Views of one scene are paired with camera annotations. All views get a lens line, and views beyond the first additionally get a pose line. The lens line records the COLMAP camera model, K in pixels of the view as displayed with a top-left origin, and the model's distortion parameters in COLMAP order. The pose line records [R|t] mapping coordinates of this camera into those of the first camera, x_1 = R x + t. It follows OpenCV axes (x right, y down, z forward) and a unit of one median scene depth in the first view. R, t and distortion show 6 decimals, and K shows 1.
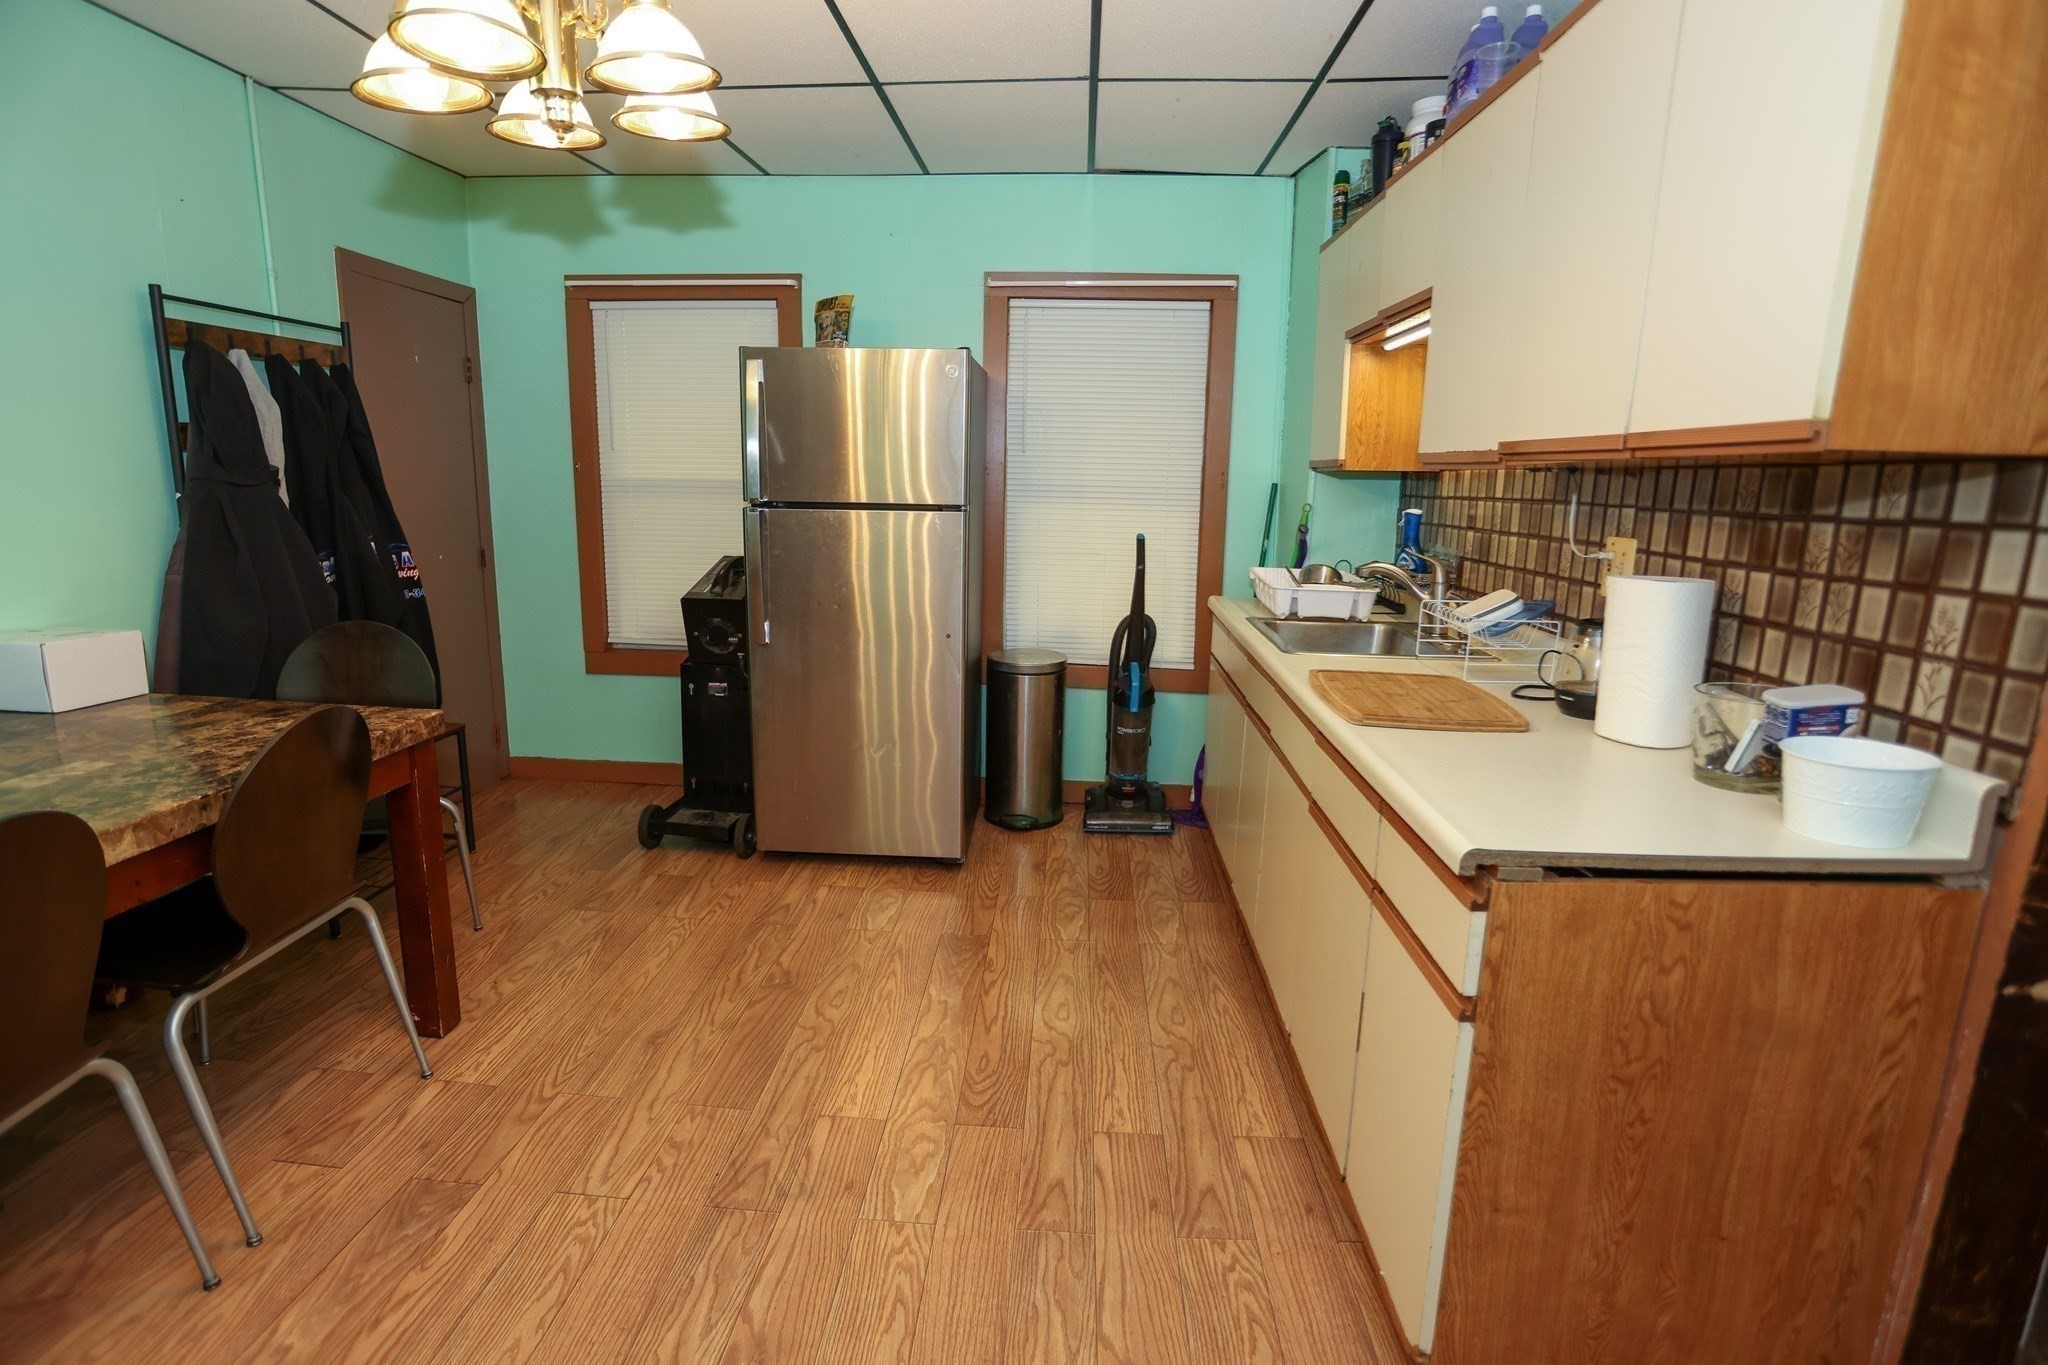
lens RADIAL K [[1002.3, 0, 1018.6], [0, 1002.3, 688.7], [0, 0, 1]] dist [-0.077485, 0.033593]
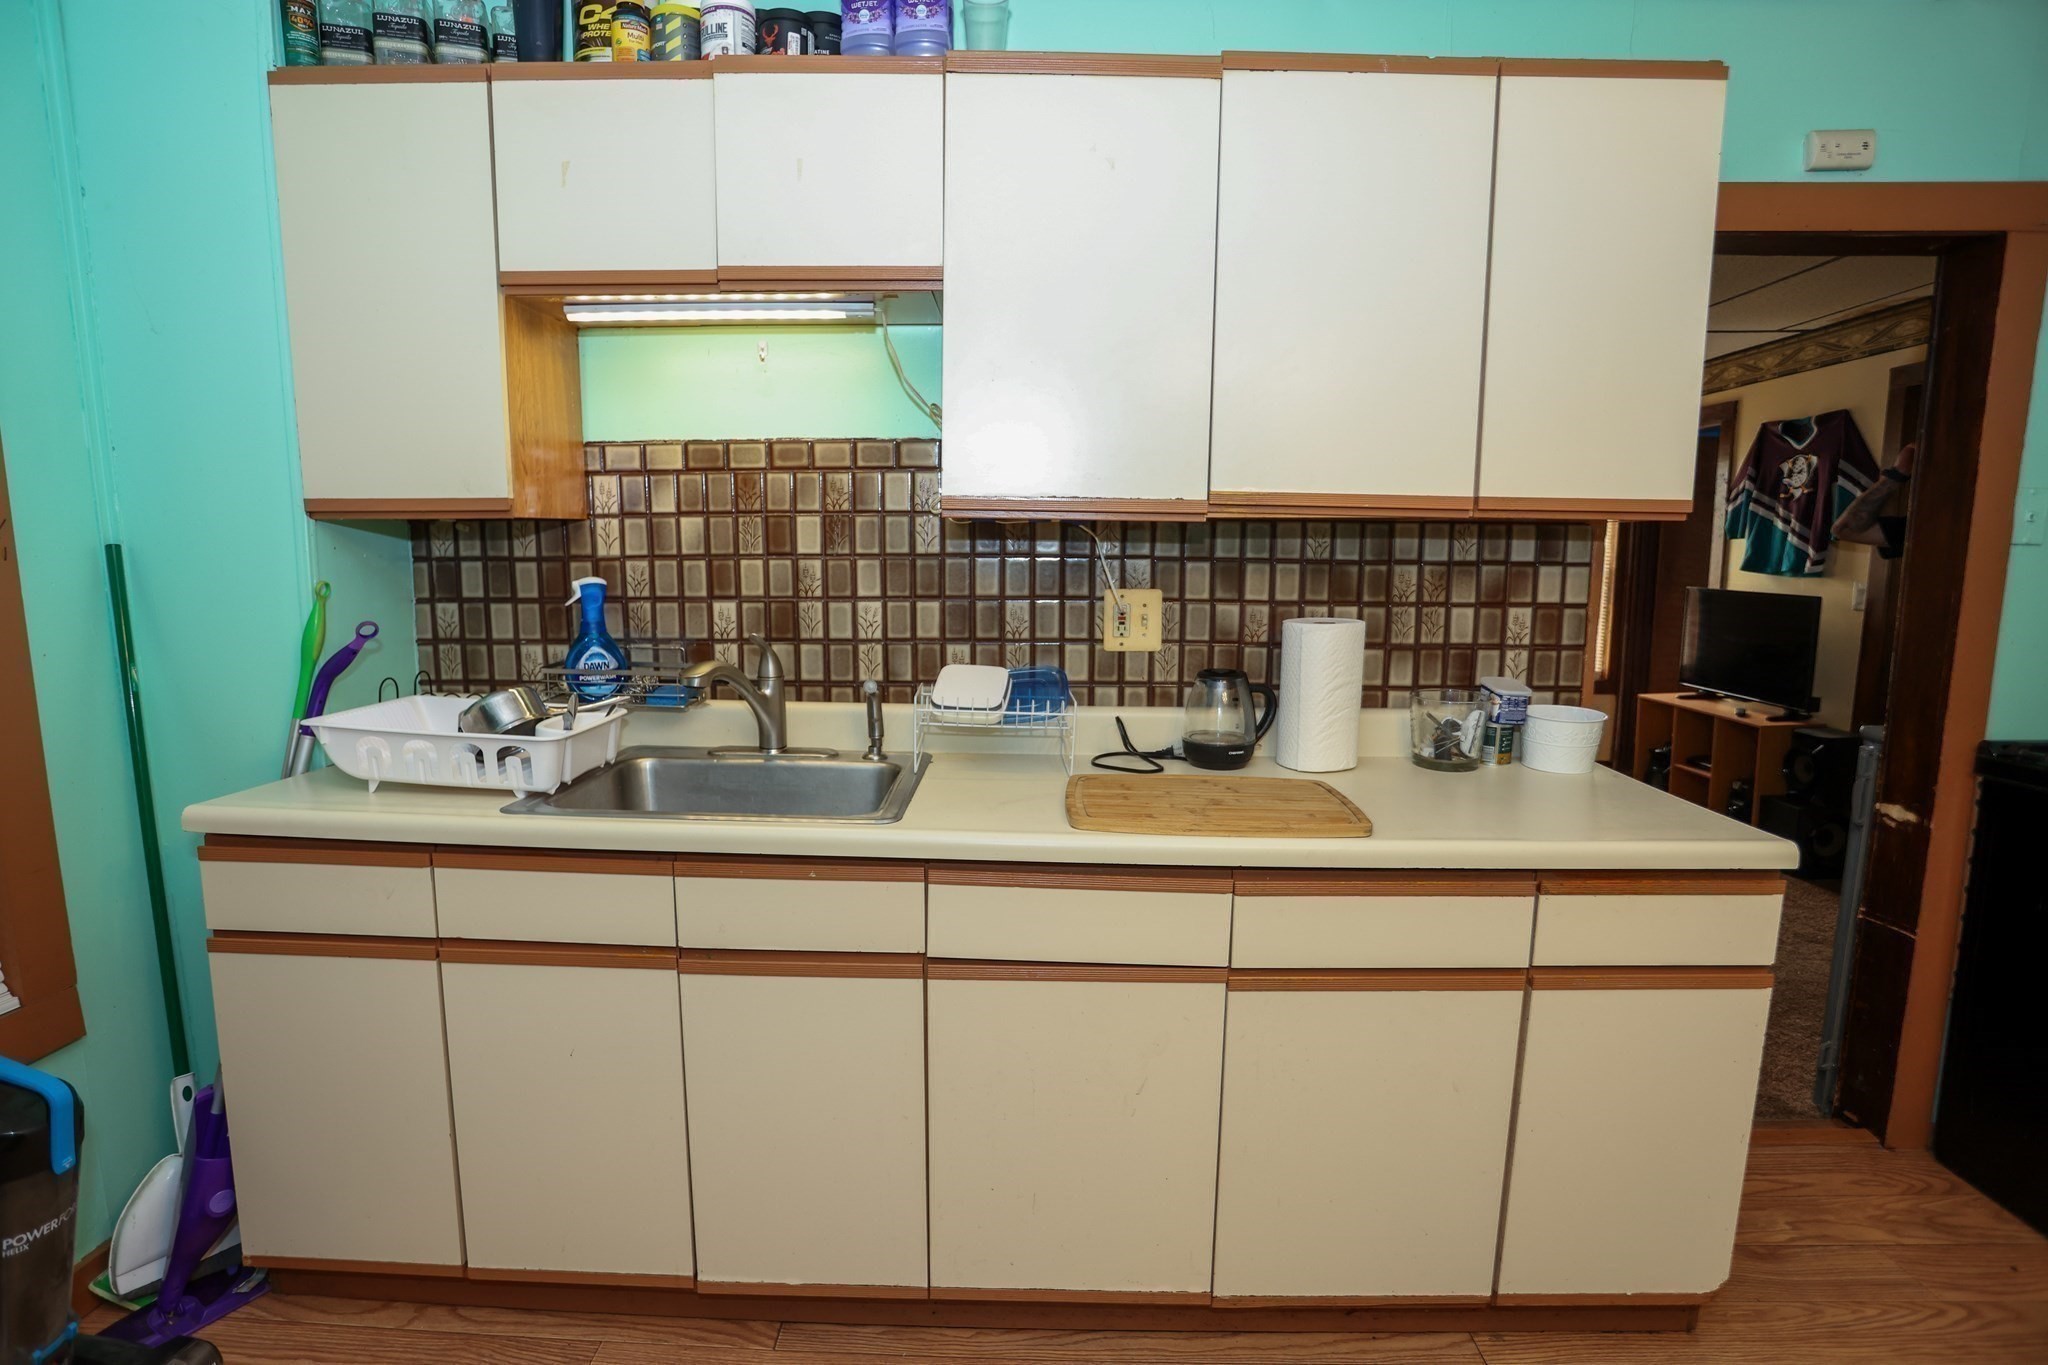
lens RADIAL K [[1002.3, 0, 1018.6], [0, 1002.3, 688.7], [0, 0, 1]] dist [-0.077485, 0.033593]
pose [[-0.039237, -0.153901, 0.987307, -0.588289], [0.198331, 0.967210, 0.158650, -0.363640], [-0.979349, 0.202038, -0.007427, 1.725927]]
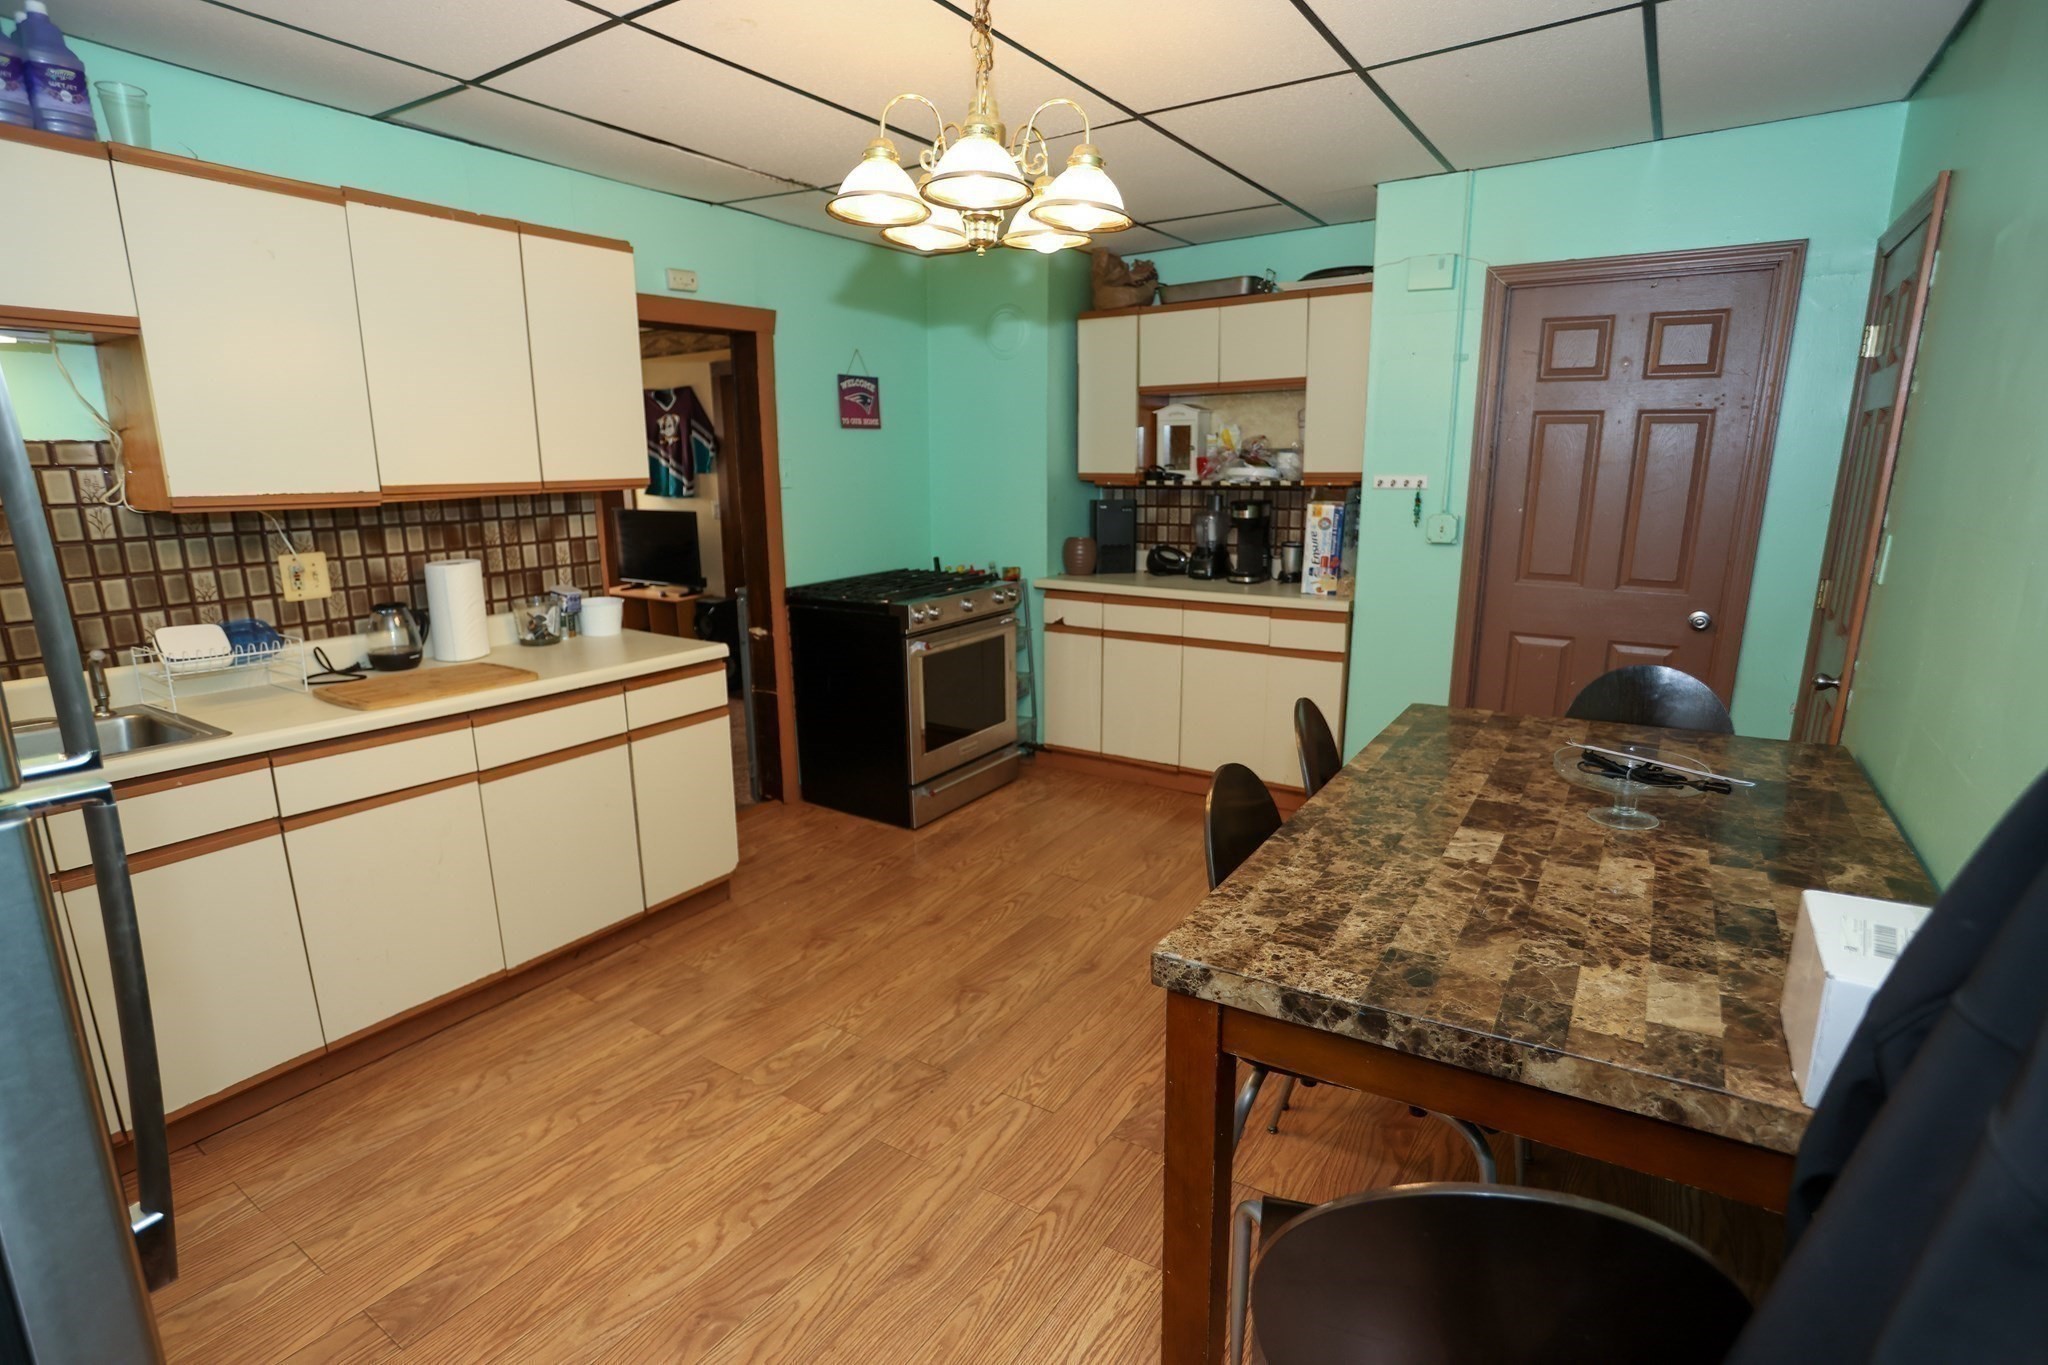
lens RADIAL K [[1002.3, 0, 1018.6], [0, 1002.3, 688.7], [0, 0, 1]] dist [-0.077485, 0.033593]
pose [[-0.872525, -0.120311, 0.473524, -1.335430], [0.091573, 0.911758, 0.400390, -0.644568], [-0.479910, 0.392712, -0.784514, 2.480560]]
